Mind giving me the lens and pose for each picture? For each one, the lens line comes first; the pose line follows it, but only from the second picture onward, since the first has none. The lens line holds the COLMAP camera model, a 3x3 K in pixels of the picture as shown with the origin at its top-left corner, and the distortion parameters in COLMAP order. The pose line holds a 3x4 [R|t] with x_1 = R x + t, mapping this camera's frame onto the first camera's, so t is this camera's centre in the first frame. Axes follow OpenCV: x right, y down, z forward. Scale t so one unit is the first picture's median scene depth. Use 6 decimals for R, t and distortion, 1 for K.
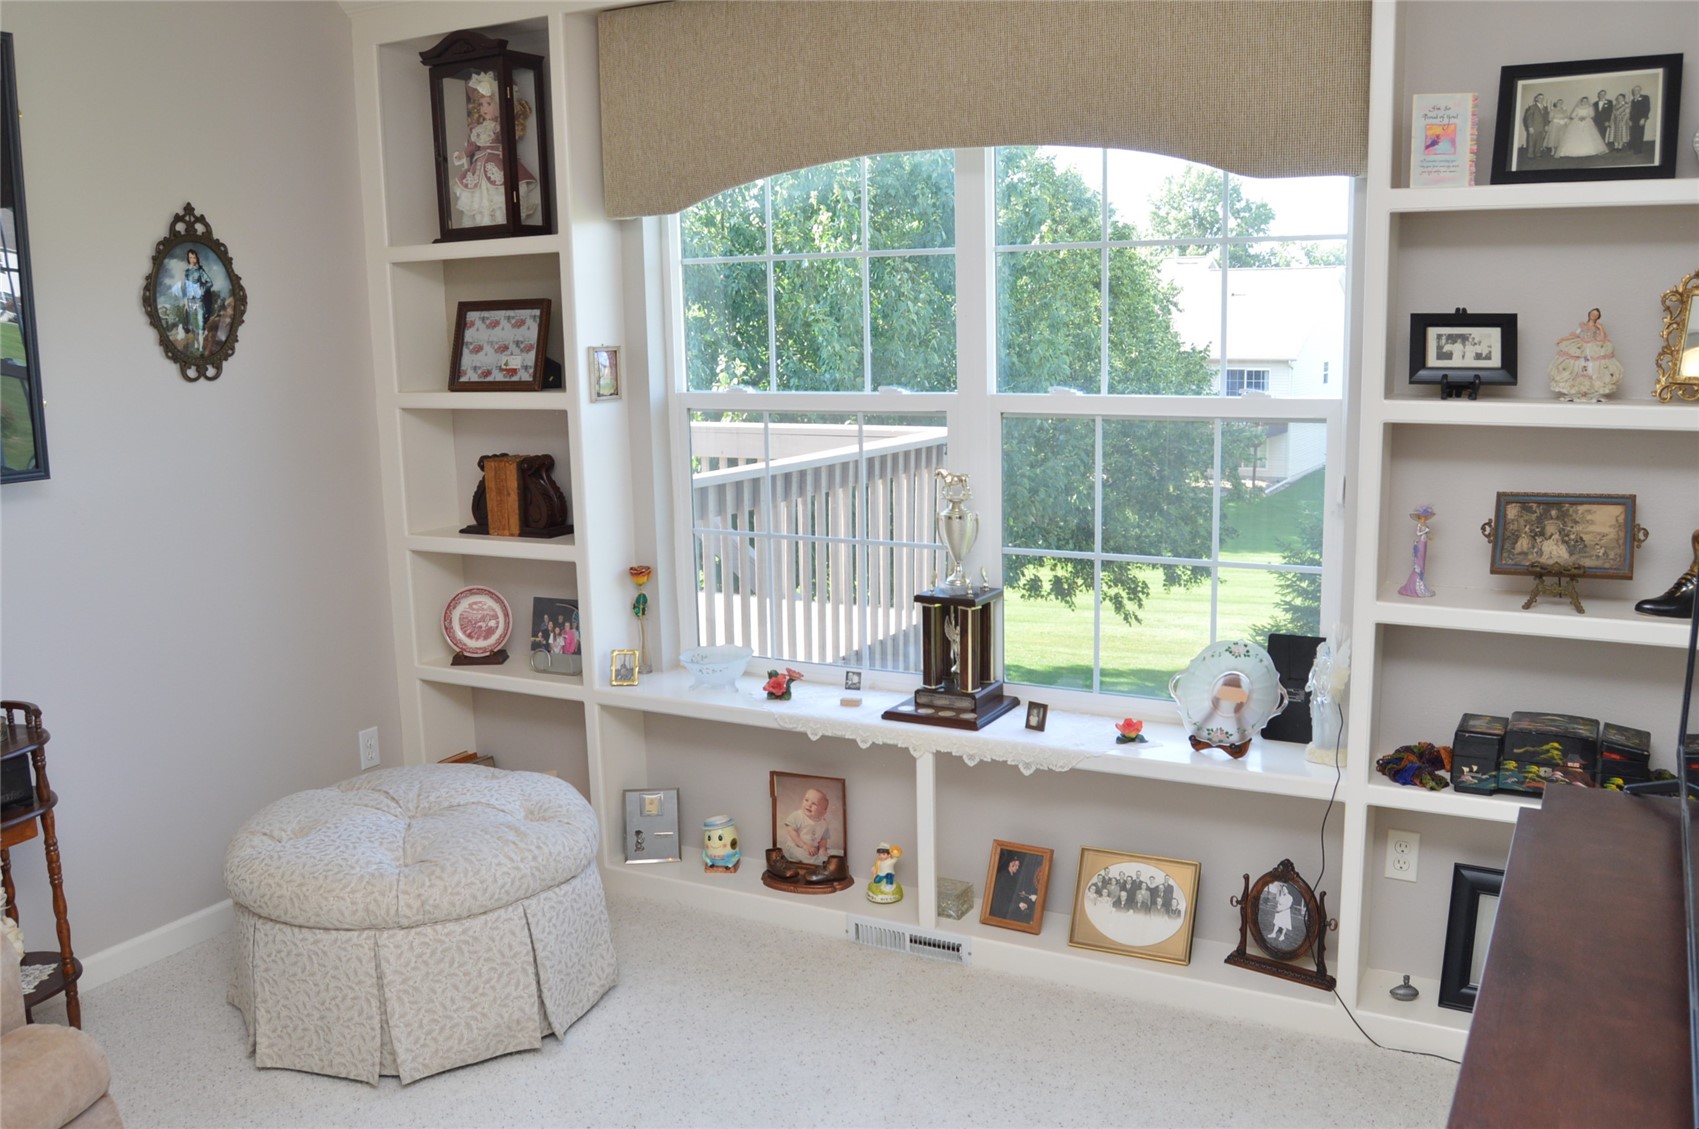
lens RADIAL K [[1353.4, 0, 842.7], [0, 1353.4, 583.0], [0, 0, 1]] dist [-0.097451, 0.040721]
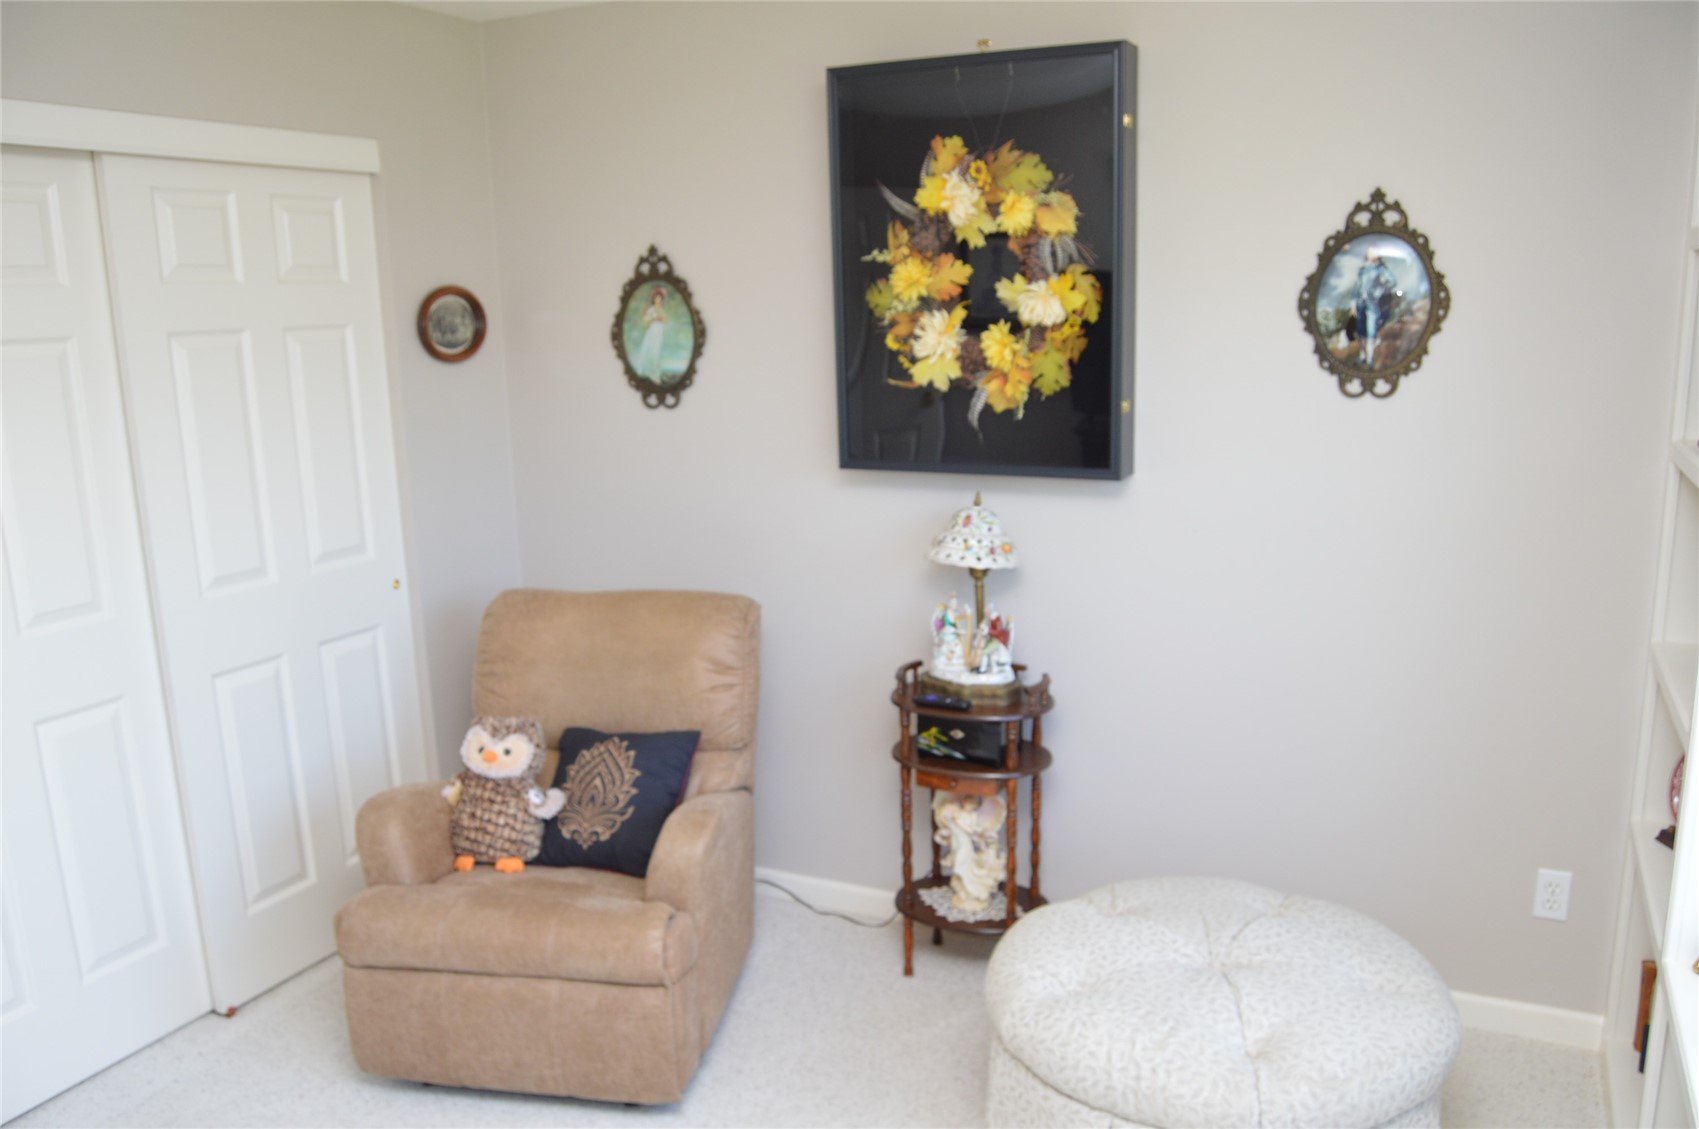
lens RADIAL K [[1304.7, 0, 848.8], [0, 1304.7, 580.3], [0, 0, 1]] dist [-0.098645, 0.042133]
pose [[0.030062, 0.220054, -0.975024, 0.349016], [-0.177032, 0.961216, 0.211479, -0.159731], [0.983746, 0.166253, 0.067853, 0.652208]]
